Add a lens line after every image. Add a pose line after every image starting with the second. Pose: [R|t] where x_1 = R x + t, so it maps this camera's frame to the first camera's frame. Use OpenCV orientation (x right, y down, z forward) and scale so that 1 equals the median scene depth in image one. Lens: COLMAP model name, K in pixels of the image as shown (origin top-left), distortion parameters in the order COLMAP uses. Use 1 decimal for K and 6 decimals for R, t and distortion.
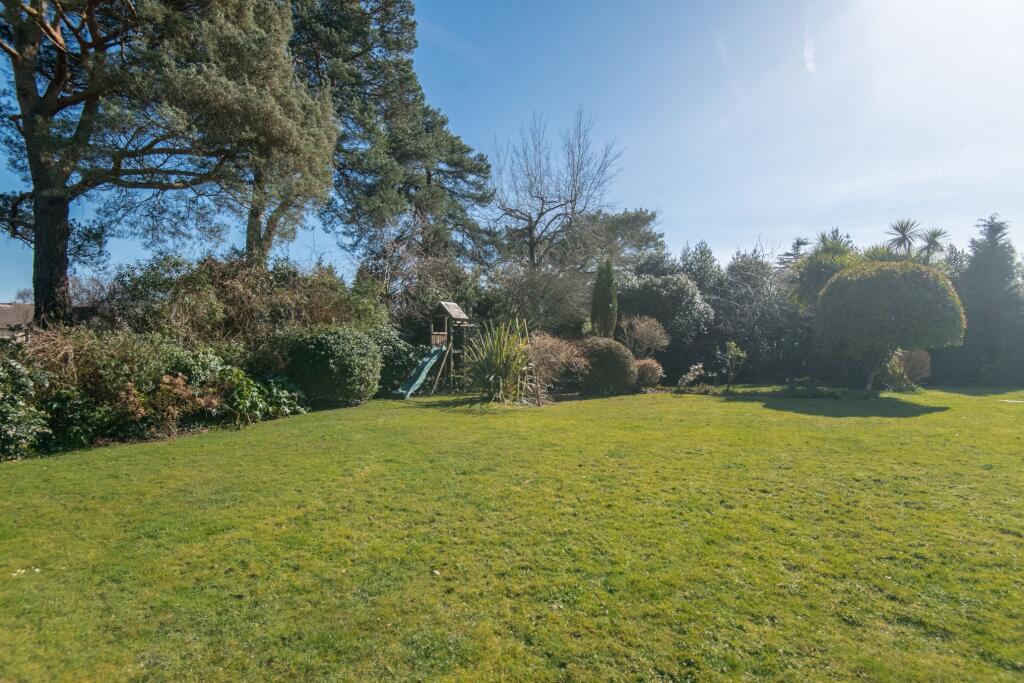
lens RADIAL K [[471.0, 0, 512.9], [0, 471.0, 339.9], [0, 0, 1]] dist [-0.001287, -0.020482]
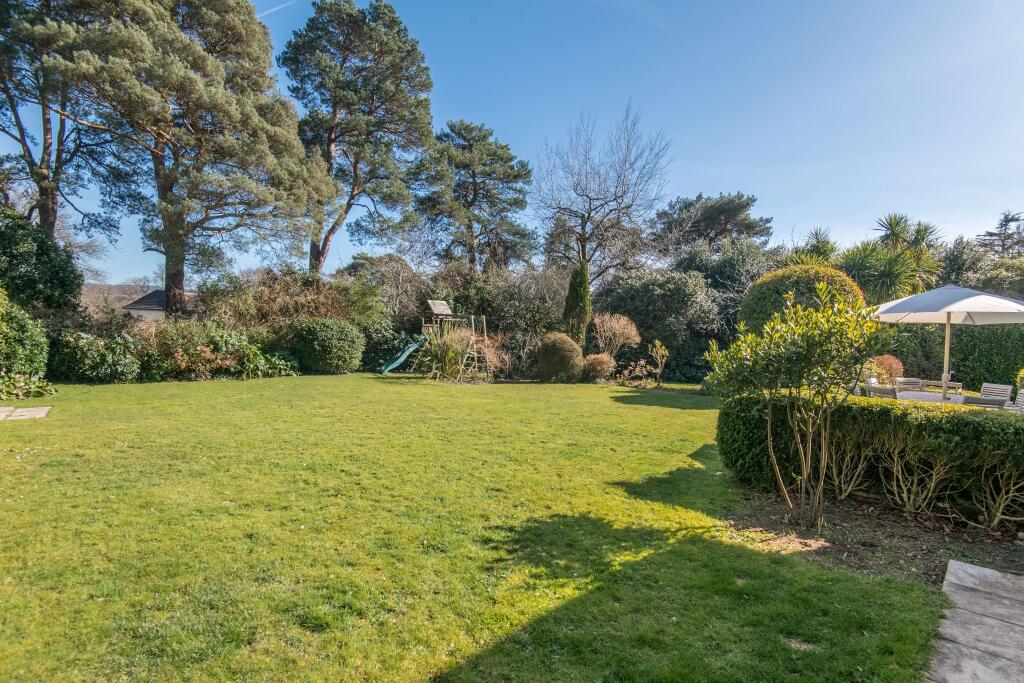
lens RADIAL K [[503.0, 0, 502.7], [0, 503.0, 356.4], [0, 0, 1]] dist [-0.020055, -0.000935]
pose [[0.938611, 0.049397, -0.341422, 0.557343], [-0.031246, 0.997800, 0.058463, -0.017935], [0.343559, -0.044206, 0.938090, -0.219518]]
